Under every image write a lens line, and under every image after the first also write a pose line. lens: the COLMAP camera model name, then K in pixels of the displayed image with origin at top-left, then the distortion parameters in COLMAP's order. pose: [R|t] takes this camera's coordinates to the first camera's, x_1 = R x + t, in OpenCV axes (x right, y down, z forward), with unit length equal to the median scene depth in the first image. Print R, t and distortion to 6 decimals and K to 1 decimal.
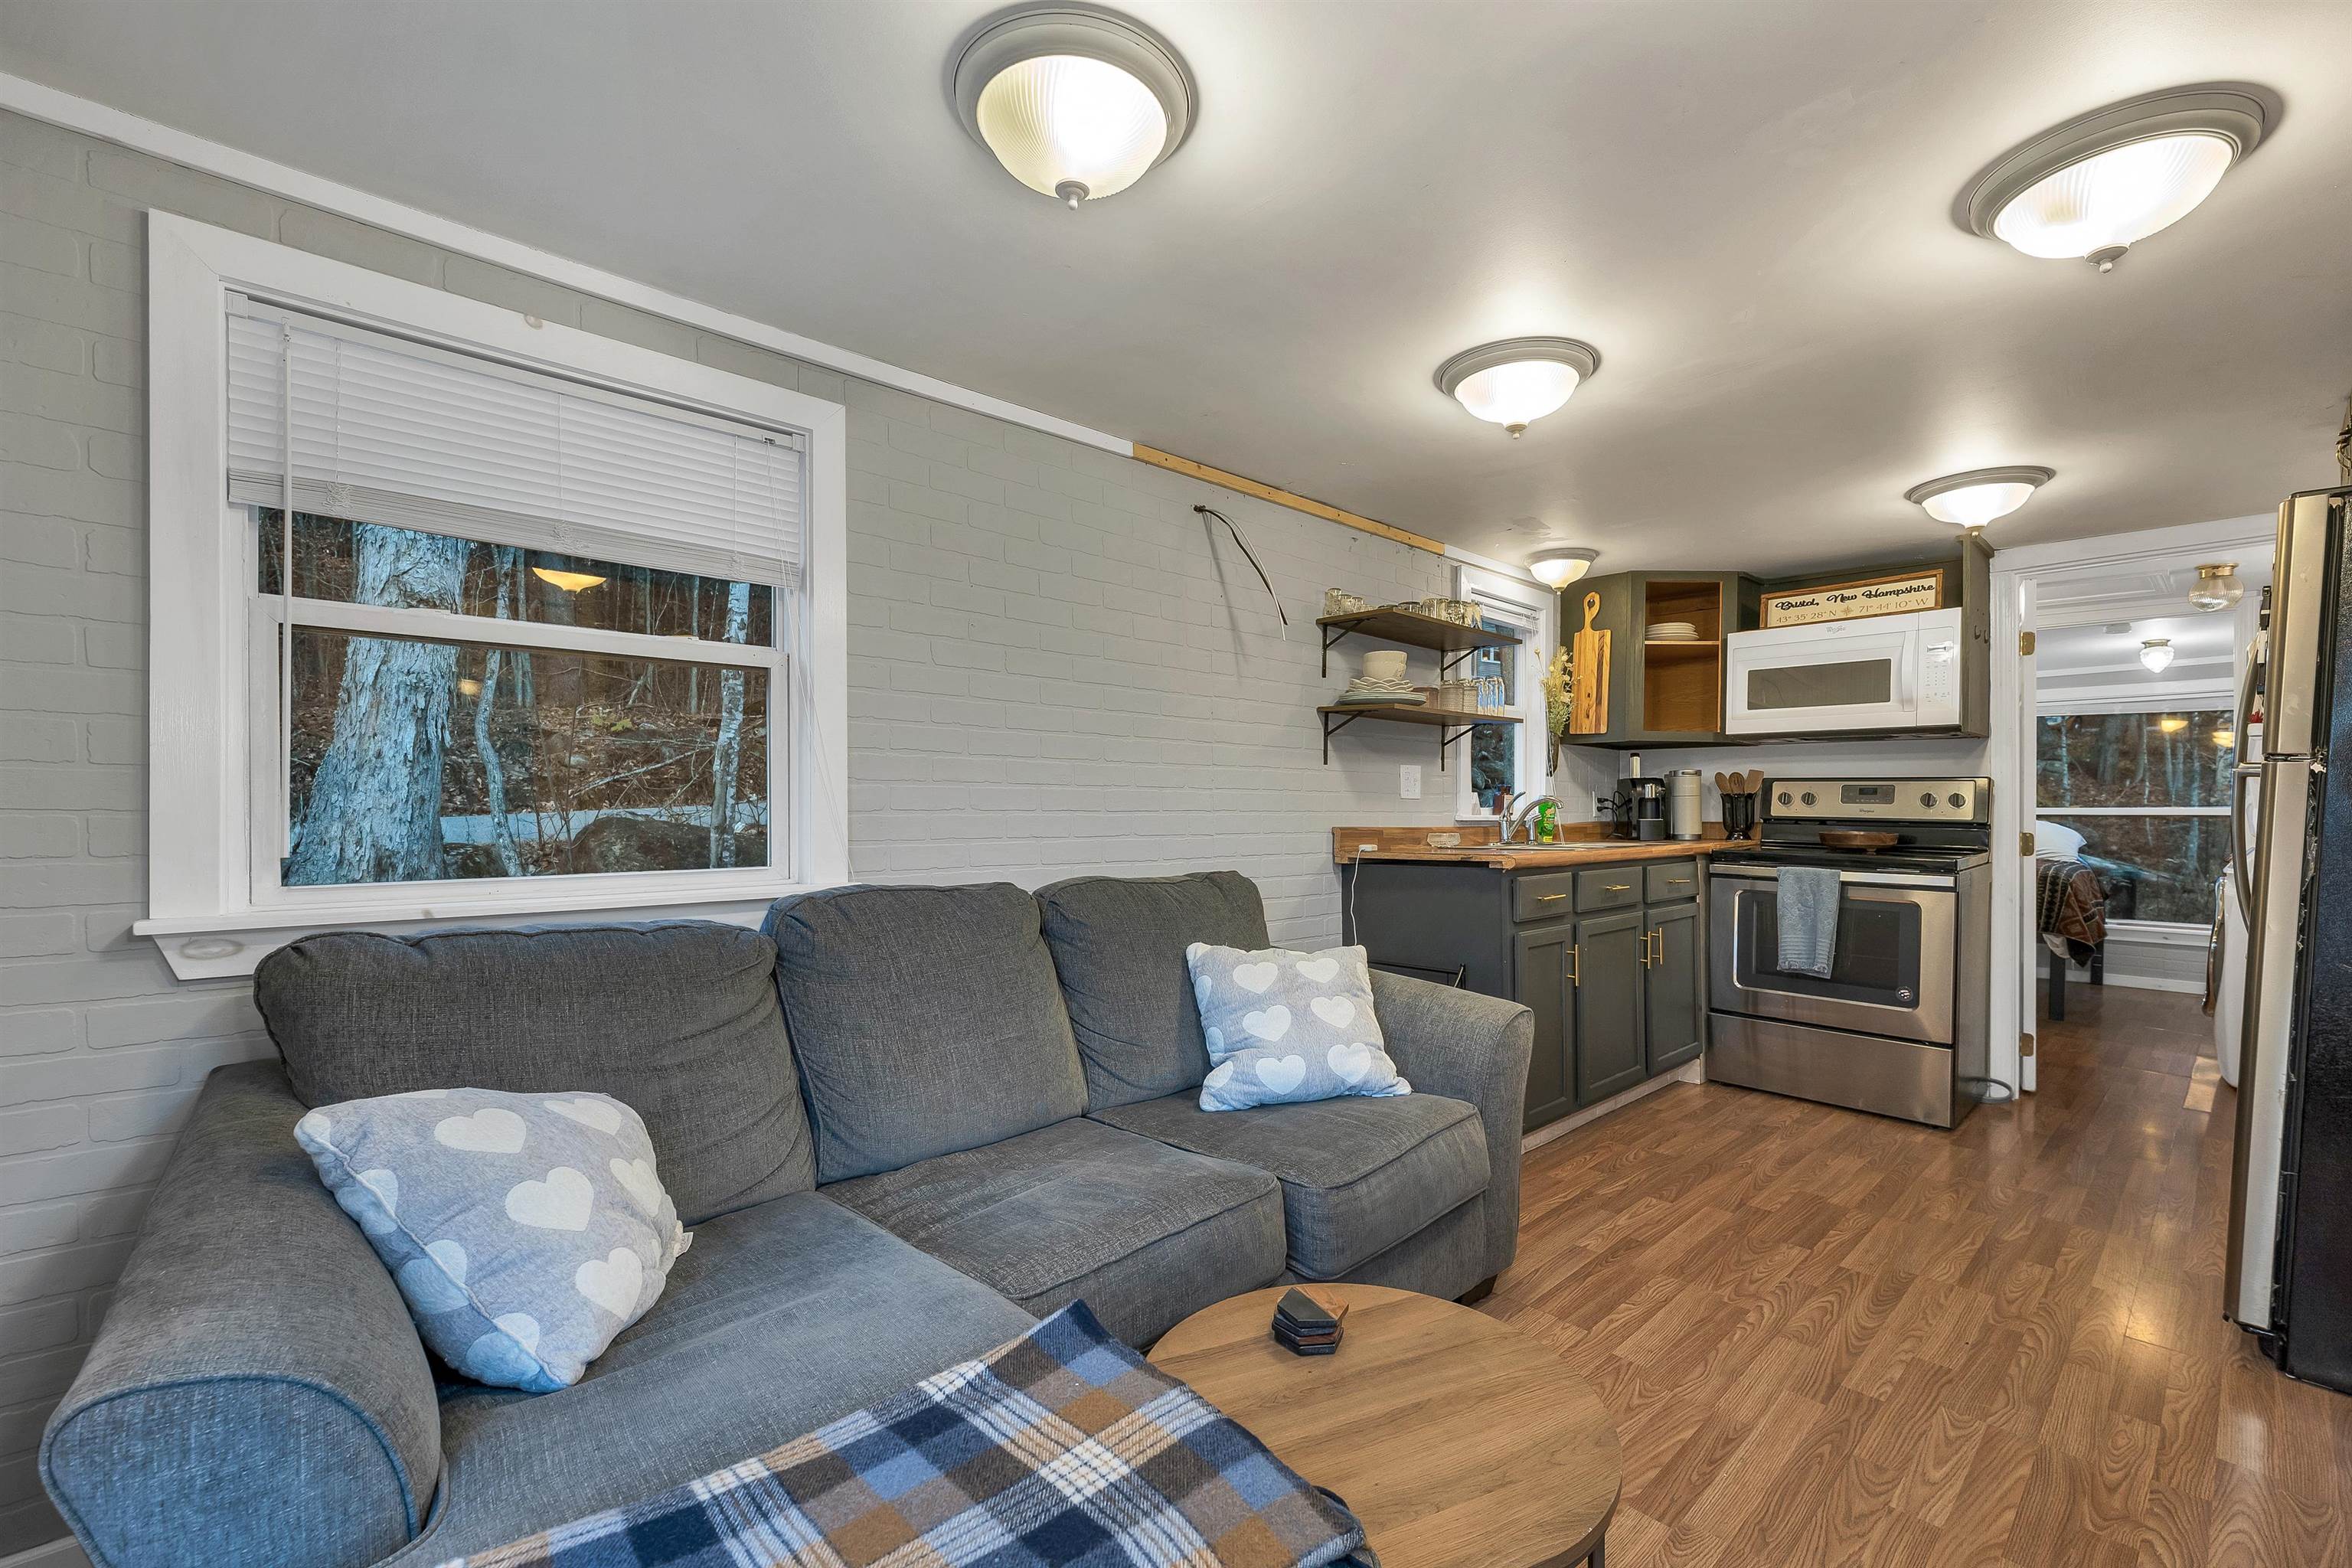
lens RADIAL K [[989.1, 0, 1182.2], [0, 989.1, 811.9], [0, 0, 1]] dist [0.000542, 0.000246]
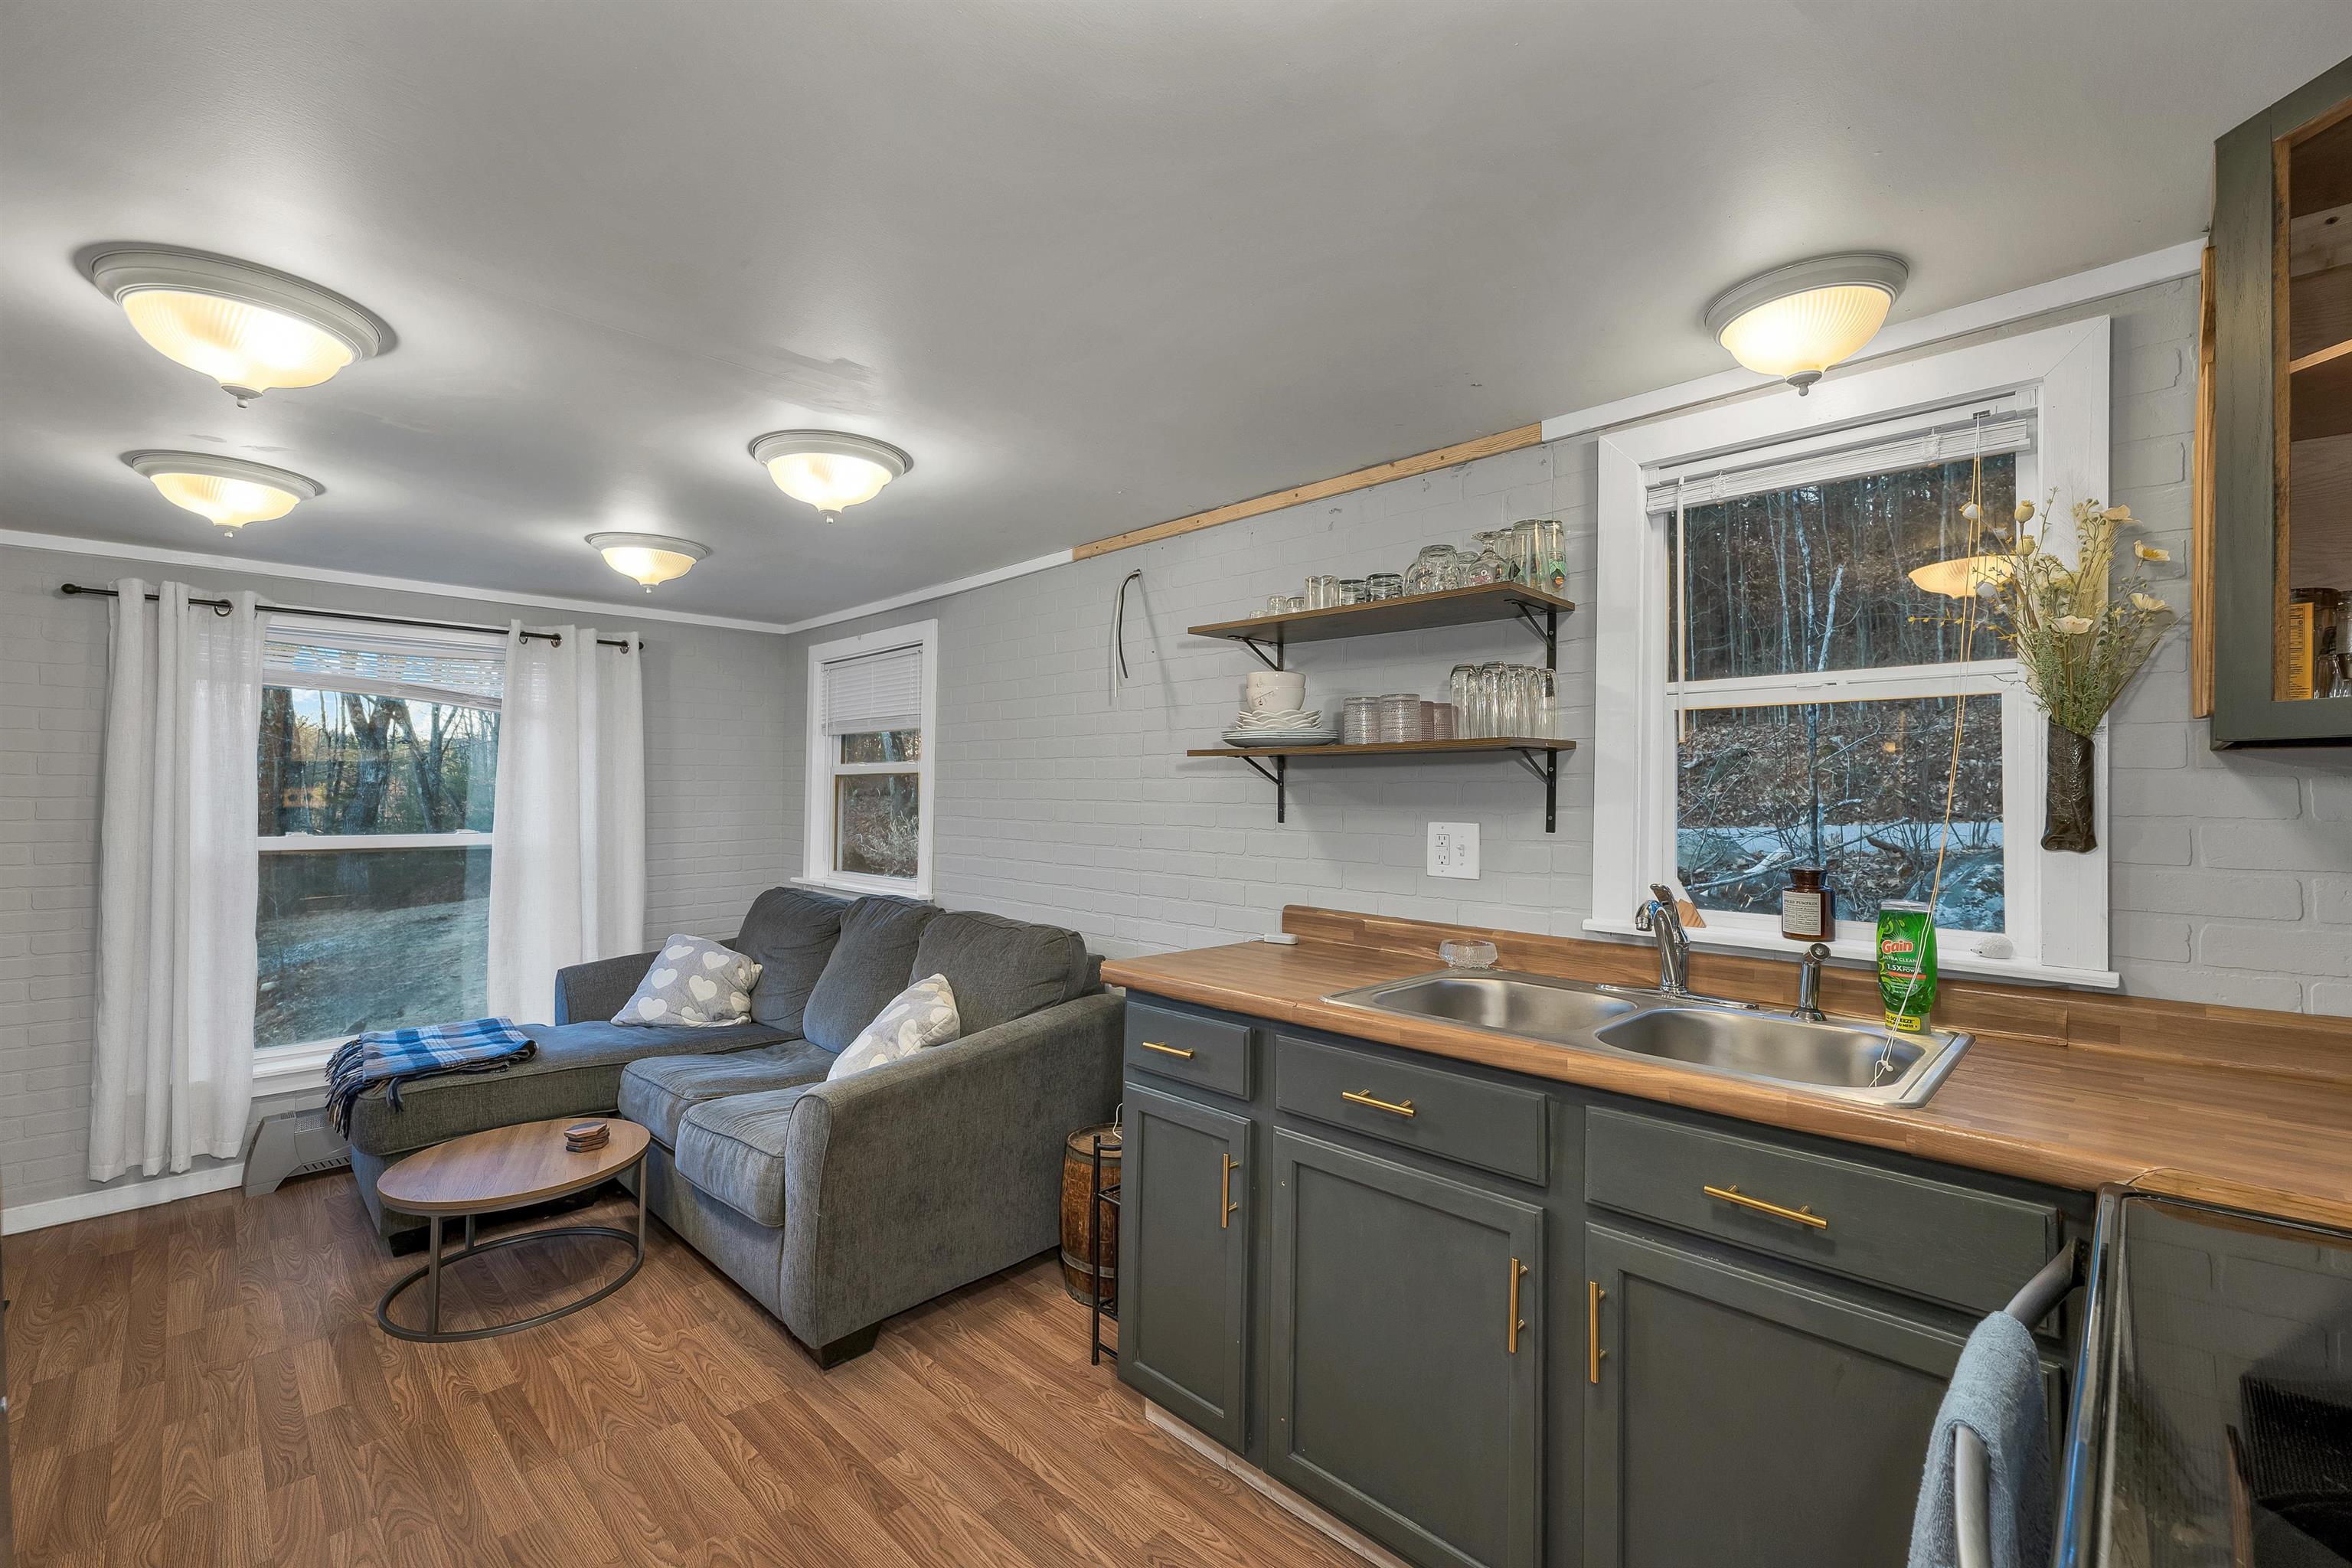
lens RADIAL K [[987.7, 0, 1182.7], [0, 987.7, 767.4], [0, 0, 1]] dist [-0.001410, -0.000215]
pose [[0.049709, -0.029778, -0.998320, 0.776153], [-0.010981, 0.999479, -0.030359, -0.056928], [0.998703, 0.012472, 0.049356, 0.751792]]
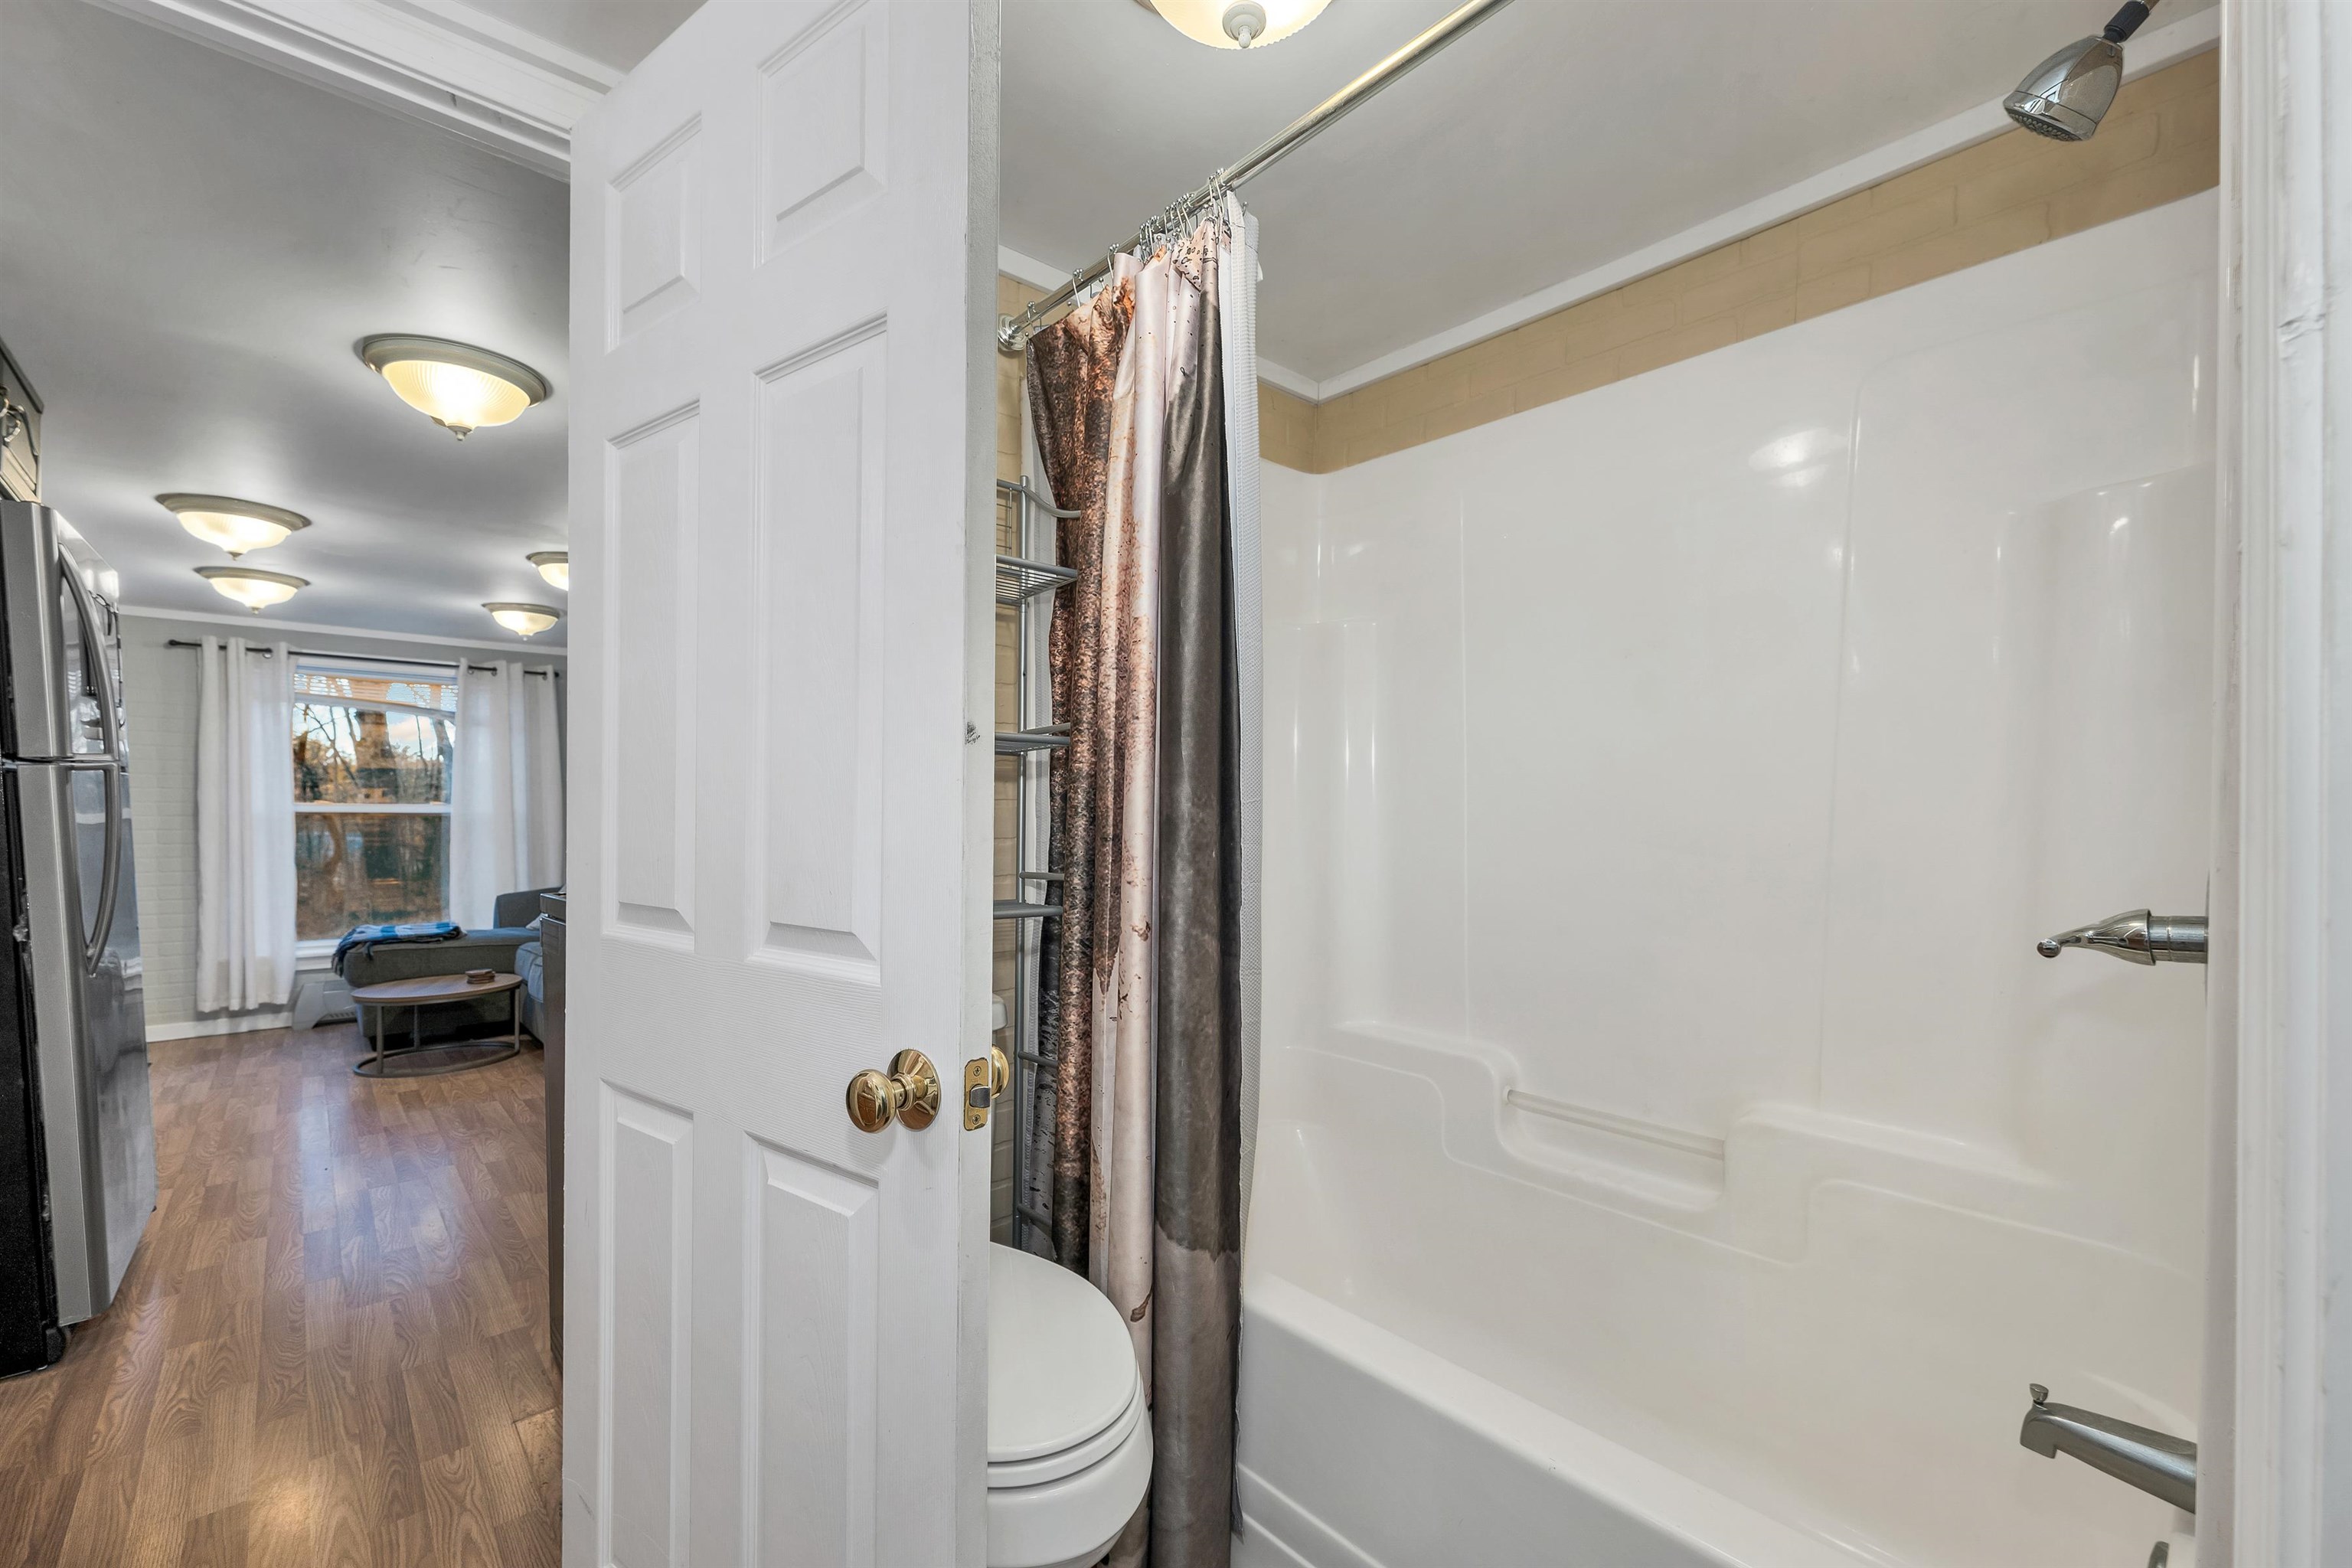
lens RADIAL K [[995.3, 0, 1190.3], [0, 995.3, 821.9], [0, 0, 1]] dist [0.000129, -0.000008]
pose [[-0.015157, -0.001233, -0.999884, 1.167076], [-0.007630, 0.999970, -0.001117, 0.001377], [0.999856, 0.007612, -0.015166, 1.182690]]
